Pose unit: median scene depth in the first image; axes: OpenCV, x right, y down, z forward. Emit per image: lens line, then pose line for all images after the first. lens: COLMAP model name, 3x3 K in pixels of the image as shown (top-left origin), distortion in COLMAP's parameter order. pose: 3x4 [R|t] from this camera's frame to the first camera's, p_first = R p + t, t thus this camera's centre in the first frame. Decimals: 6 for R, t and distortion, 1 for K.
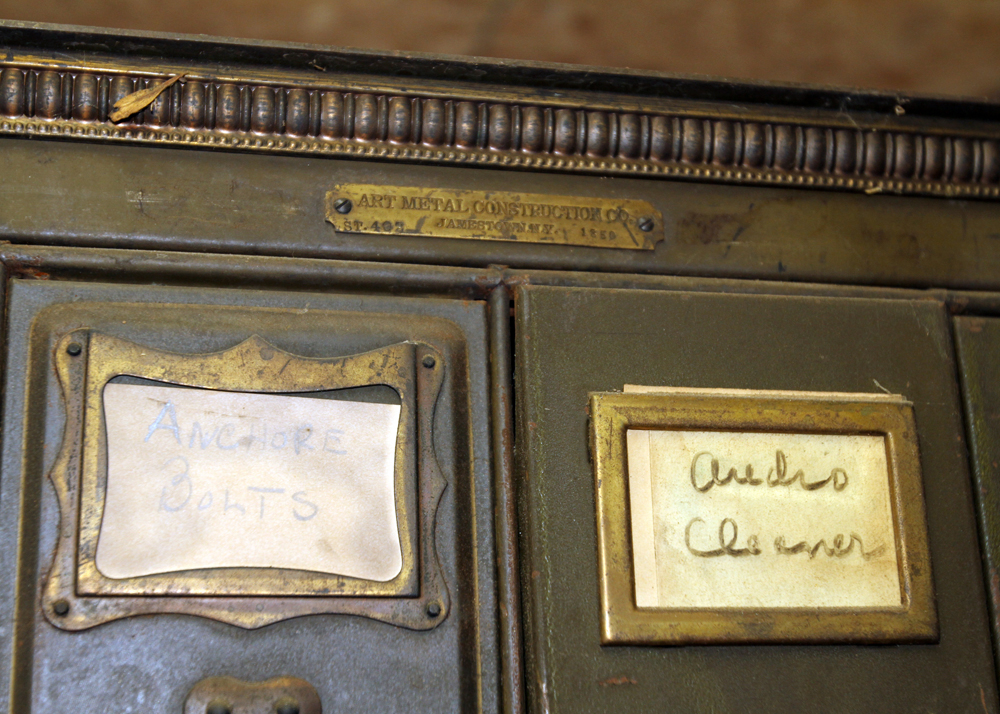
lens RADIAL K [[1619.9, 0, 500.0], [0, 1619.9, 357.0], [0, 0, 1]] dist [-0.010461, 0.009813]
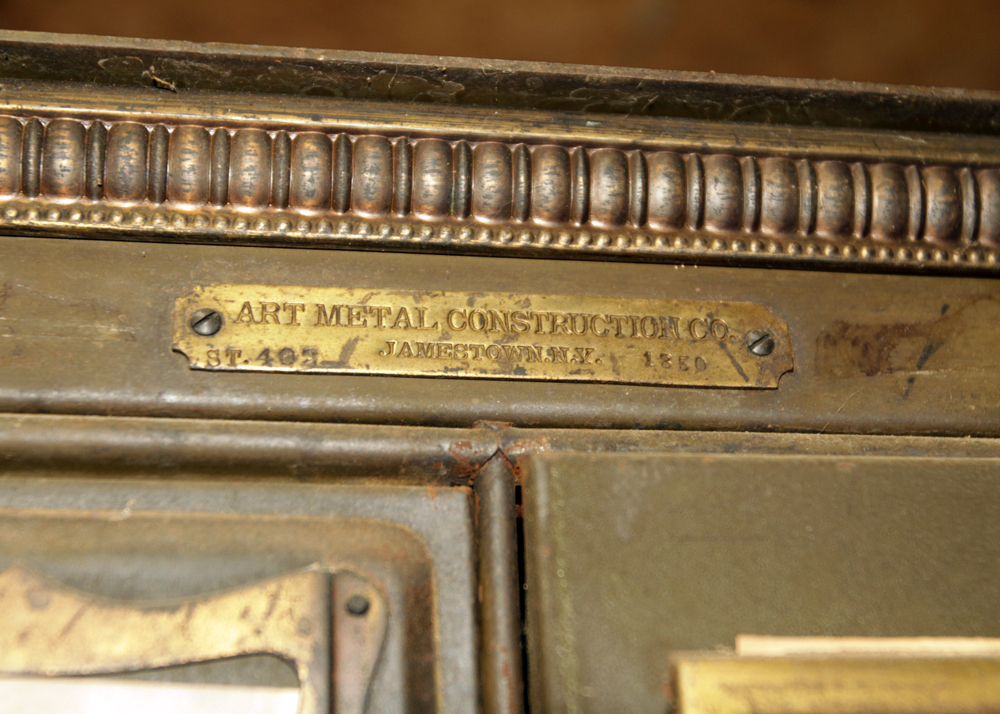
lens RADIAL K [[1695.1, 0, 500.0], [0, 1695.1, 357.0], [0, 0, 1]] dist [-0.020290, 0.040593]
pose [[0.998422, -0.036793, -0.042419, 0.026069], [0.030206, 0.988730, -0.146631, 0.005377], [0.047336, 0.145119, 0.988281, 0.431524]]
